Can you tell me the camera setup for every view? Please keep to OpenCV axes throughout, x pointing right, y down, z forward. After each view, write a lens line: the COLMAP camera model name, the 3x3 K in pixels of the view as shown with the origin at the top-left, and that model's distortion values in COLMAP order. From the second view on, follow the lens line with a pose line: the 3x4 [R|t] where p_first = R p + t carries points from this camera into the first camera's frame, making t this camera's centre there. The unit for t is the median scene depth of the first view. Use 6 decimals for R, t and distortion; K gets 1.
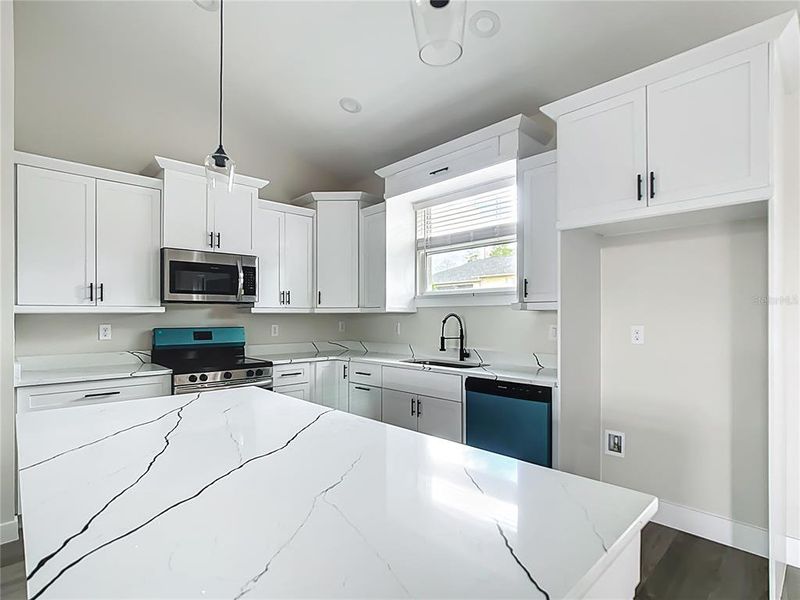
lens RADIAL K [[415.6, 0, 401.7], [0, 415.6, 315.7], [0, 0, 1]] dist [-0.045604, 0.029002]
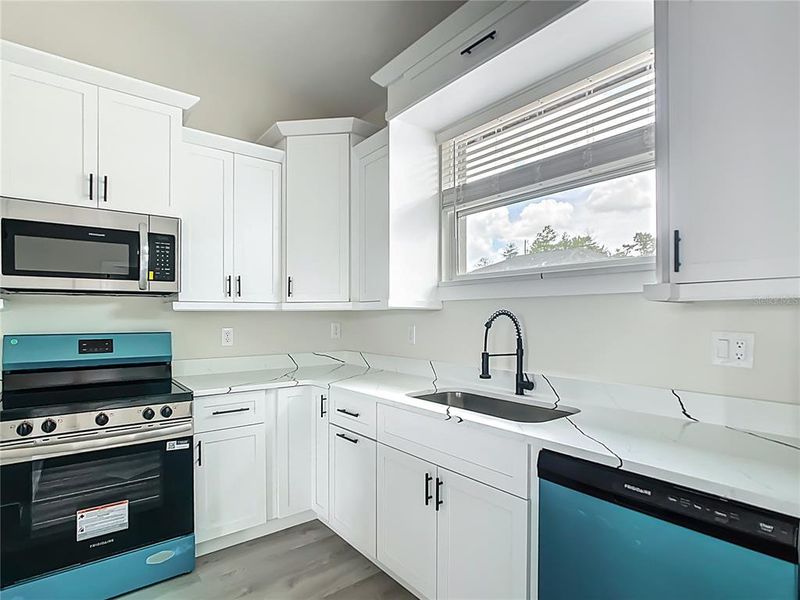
lens RADIAL K [[415.6, 0, 401.7], [0, 415.6, 315.7], [0, 0, 1]] dist [-0.045604, 0.029002]
pose [[0.996091, 0.000191, -0.088328, 0.035116], [-0.000058, 0.999999, 0.001515, 0.000955], [0.088328, -0.001504, 0.996090, 0.421617]]
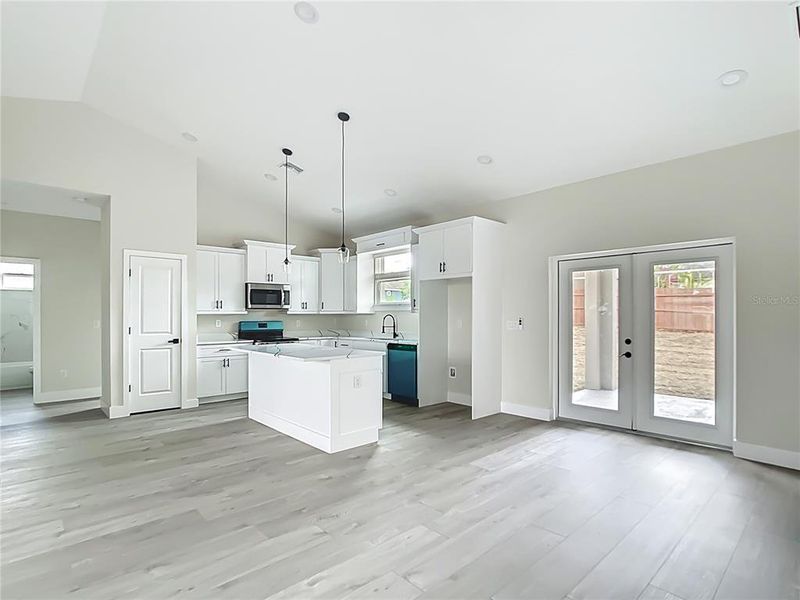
lens RADIAL K [[415.6, 0, 401.7], [0, 415.6, 315.7], [0, 0, 1]] dist [-0.045604, 0.029002]
pose [[0.999826, 0.001267, -0.018597, 0.212125], [-0.001204, 0.999994, 0.003377, -0.005168], [0.018601, -0.003354, 0.999821, -0.945488]]
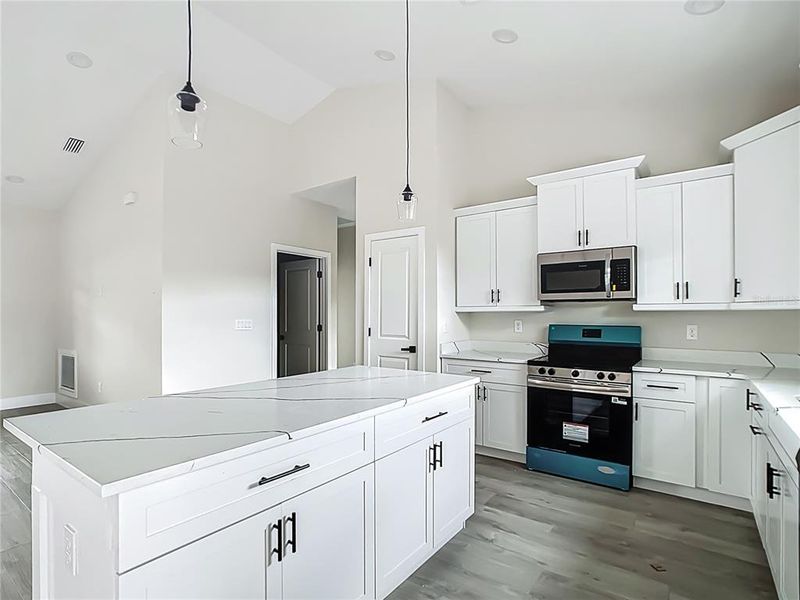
lens RADIAL K [[410.5, 0, 402.9], [0, 410.5, 312.8], [0, 0, 1]] dist [-0.010726, -0.000395]
pose [[0.178682, -0.000882, -0.983906, 0.417465], [0.000089, 1.000000, -0.000880, -0.000940], [0.983907, 0.000070, 0.178682, 0.368340]]
